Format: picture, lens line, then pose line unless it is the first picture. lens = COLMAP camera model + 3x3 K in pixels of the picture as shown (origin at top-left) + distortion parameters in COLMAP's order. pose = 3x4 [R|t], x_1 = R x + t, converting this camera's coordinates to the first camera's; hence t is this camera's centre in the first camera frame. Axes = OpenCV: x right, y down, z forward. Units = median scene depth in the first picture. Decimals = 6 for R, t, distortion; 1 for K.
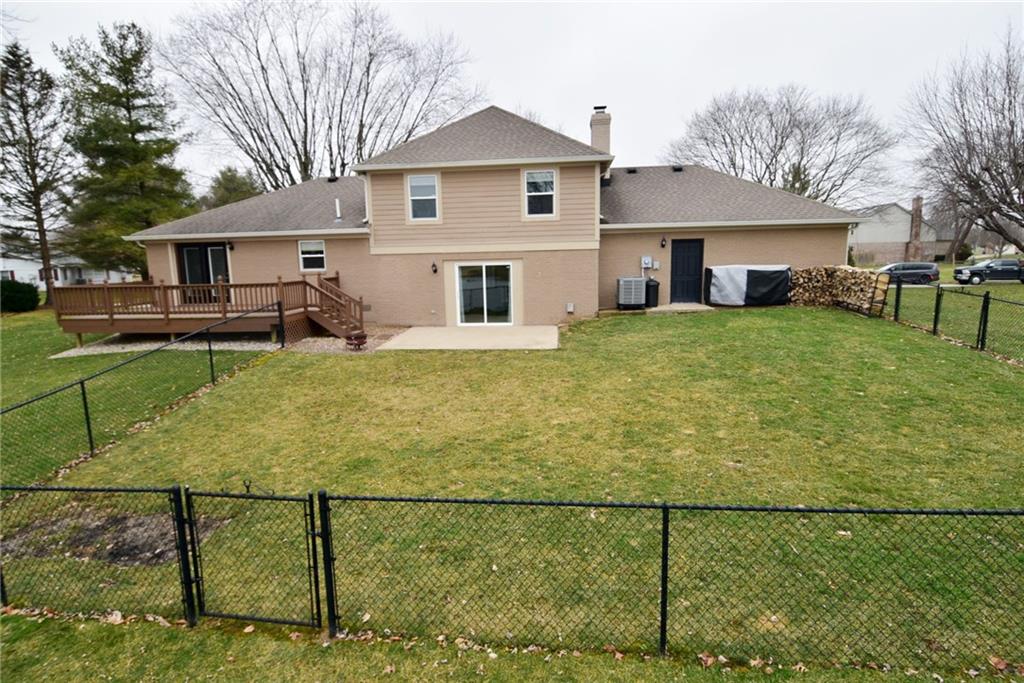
lens RADIAL K [[531.1, 0, 505.8], [0, 531.1, 337.9], [0, 0, 1]] dist [0.015472, -0.022803]
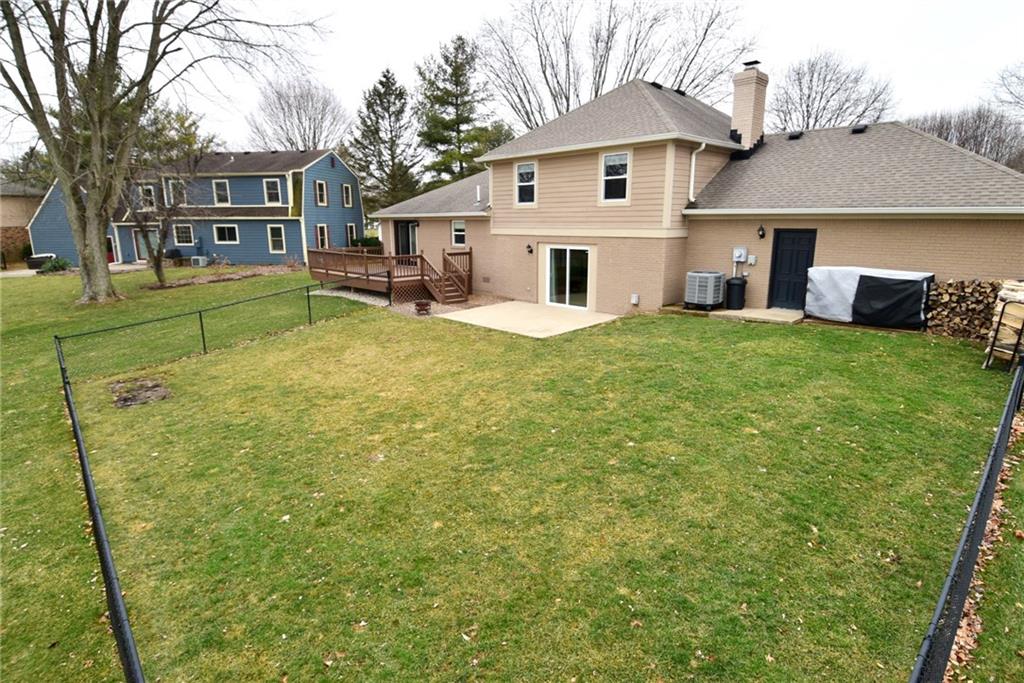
lens RADIAL K [[531.1, 0, 505.8], [0, 531.1, 337.9], [0, 0, 1]] dist [0.015472, -0.022803]
pose [[0.766933, 0.157555, -0.622086, 0.542951], [-0.110272, 0.987329, 0.114111, -0.071774], [0.632182, -0.018916, 0.774589, 0.125080]]
